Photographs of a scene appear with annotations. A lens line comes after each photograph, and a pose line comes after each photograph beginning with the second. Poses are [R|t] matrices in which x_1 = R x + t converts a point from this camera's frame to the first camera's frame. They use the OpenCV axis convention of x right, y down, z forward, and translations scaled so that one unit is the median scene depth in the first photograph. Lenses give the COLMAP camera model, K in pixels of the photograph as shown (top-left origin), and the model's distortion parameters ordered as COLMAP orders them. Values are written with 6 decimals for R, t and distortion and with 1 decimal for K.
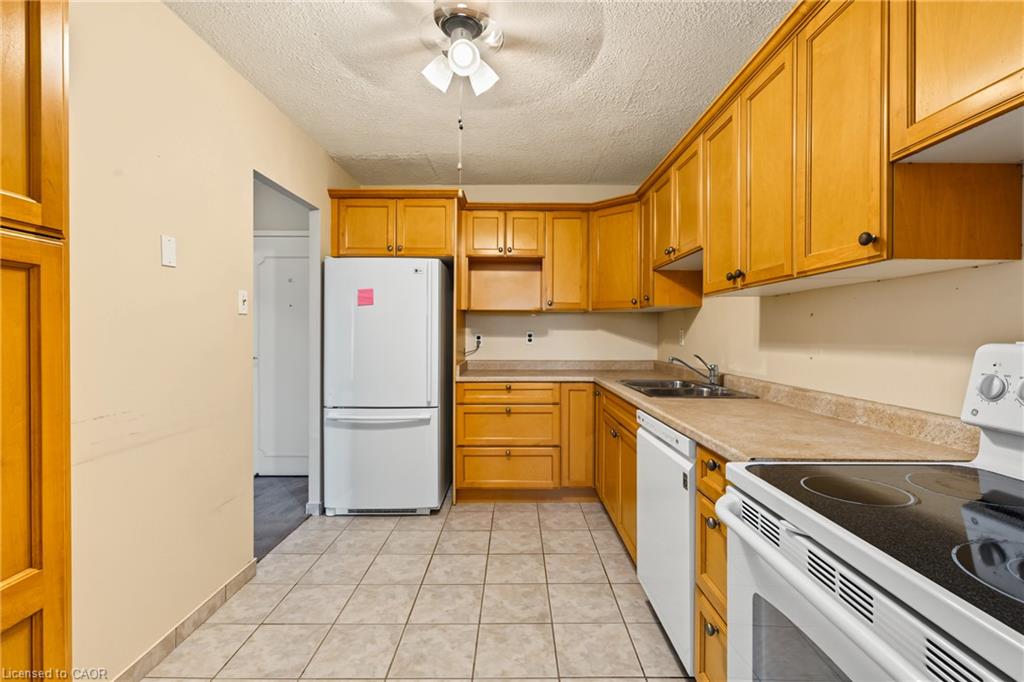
lens RADIAL K [[467.8, 0, 514.5], [0, 467.8, 338.3], [0, 0, 1]] dist [-0.002055, 0.000444]
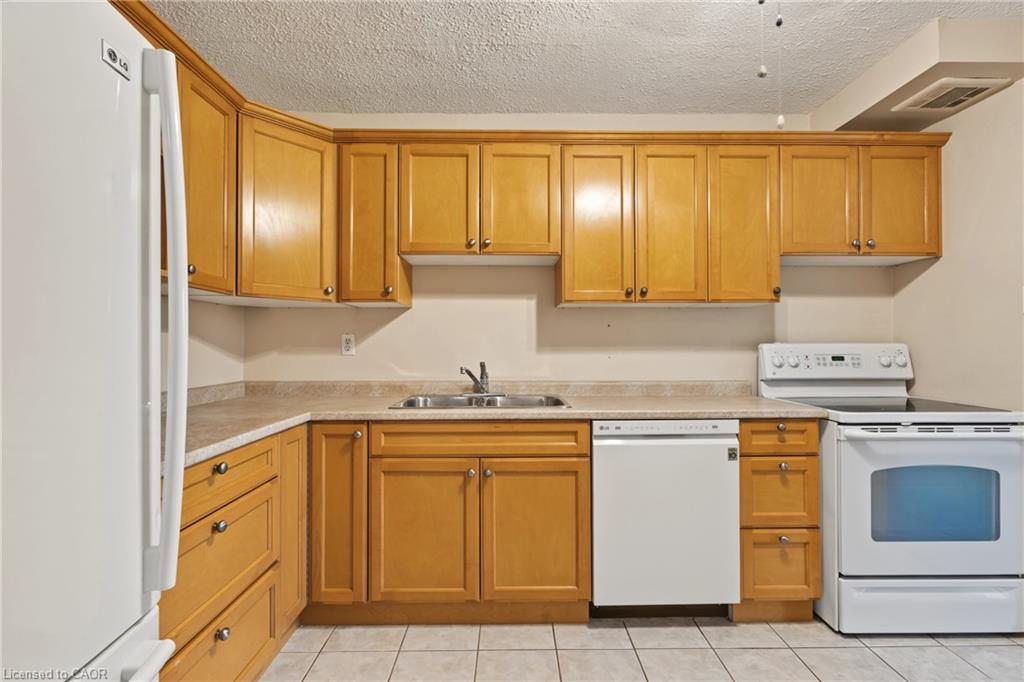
lens RADIAL K [[467.8, 0, 514.5], [0, 467.8, 338.3], [0, 0, 1]] dist [-0.002055, 0.000444]
pose [[-0.020267, 0.007159, 0.999769, -0.413148], [0.011042, 0.999915, -0.006936, -0.004620], [-0.999734, 0.010899, -0.020344, 0.742398]]
